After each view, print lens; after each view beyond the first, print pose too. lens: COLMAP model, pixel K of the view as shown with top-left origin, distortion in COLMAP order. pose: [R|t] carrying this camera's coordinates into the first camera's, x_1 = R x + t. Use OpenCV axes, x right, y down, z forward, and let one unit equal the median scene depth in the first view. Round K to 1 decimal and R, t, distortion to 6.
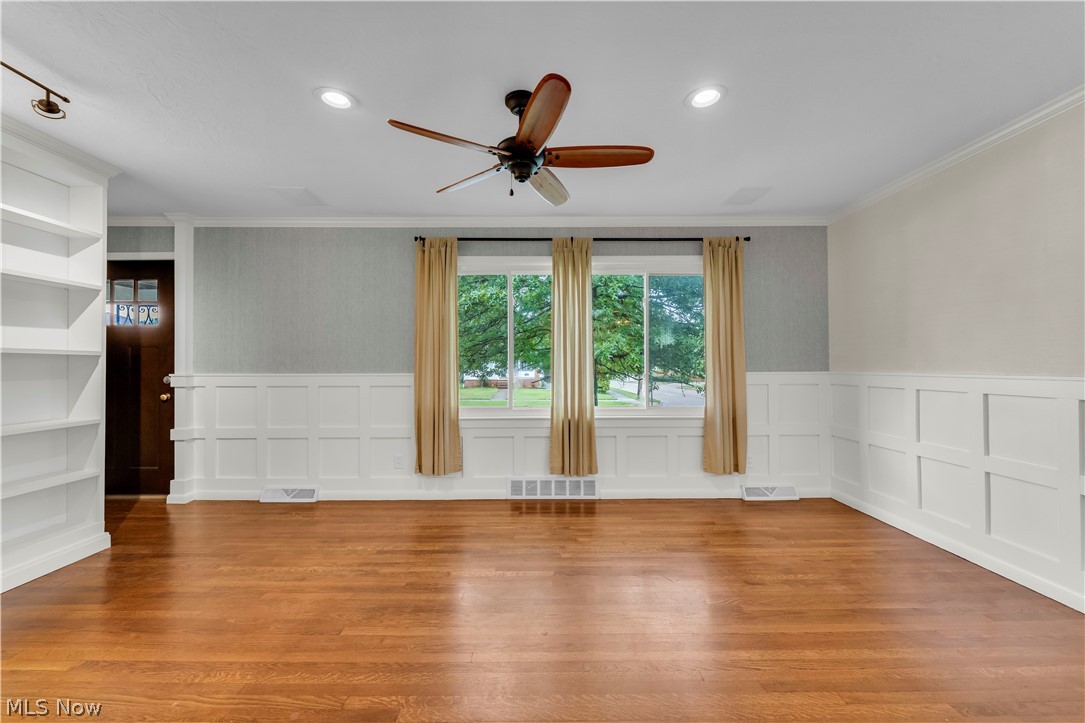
lens RADIAL K [[438.3, 0, 538.9], [0, 438.3, 360.6], [0, 0, 1]] dist [-0.001717, -0.000268]
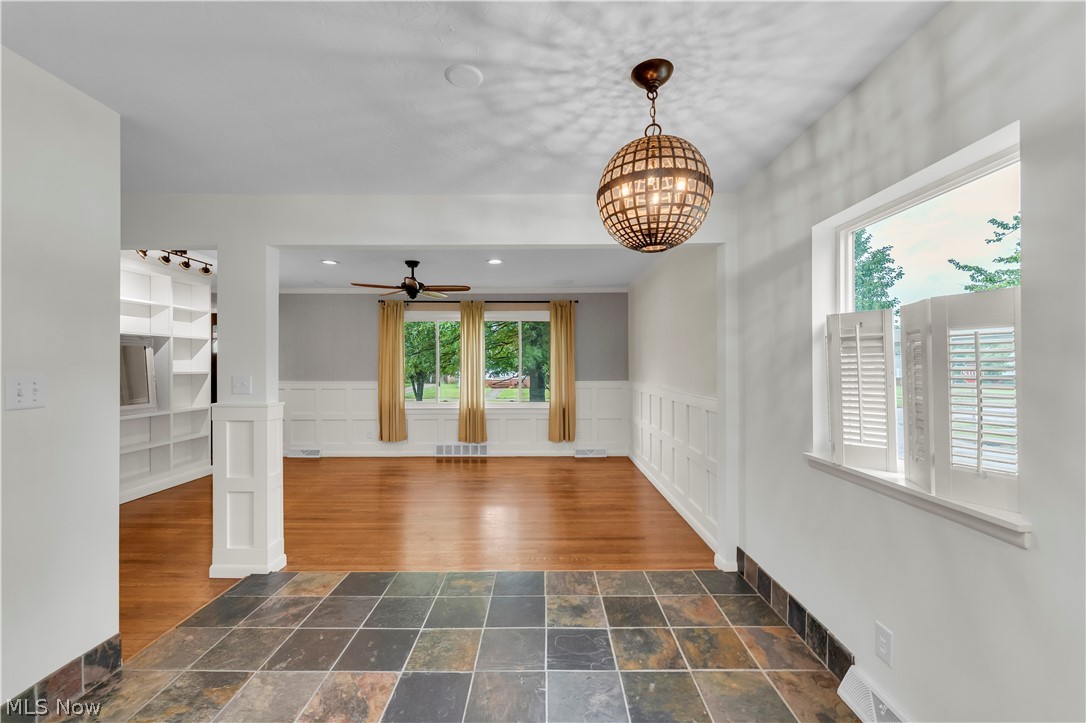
lens RADIAL K [[445.5, 0, 539.1], [0, 445.5, 362.0], [0, 0, 1]] dist [-0.000715, -0.000104]
pose [[0.999953, 0.002551, -0.009344, 0.347271], [-0.002470, 0.999960, 0.008653, -0.061426], [0.009366, -0.008629, 0.999919, -0.700283]]
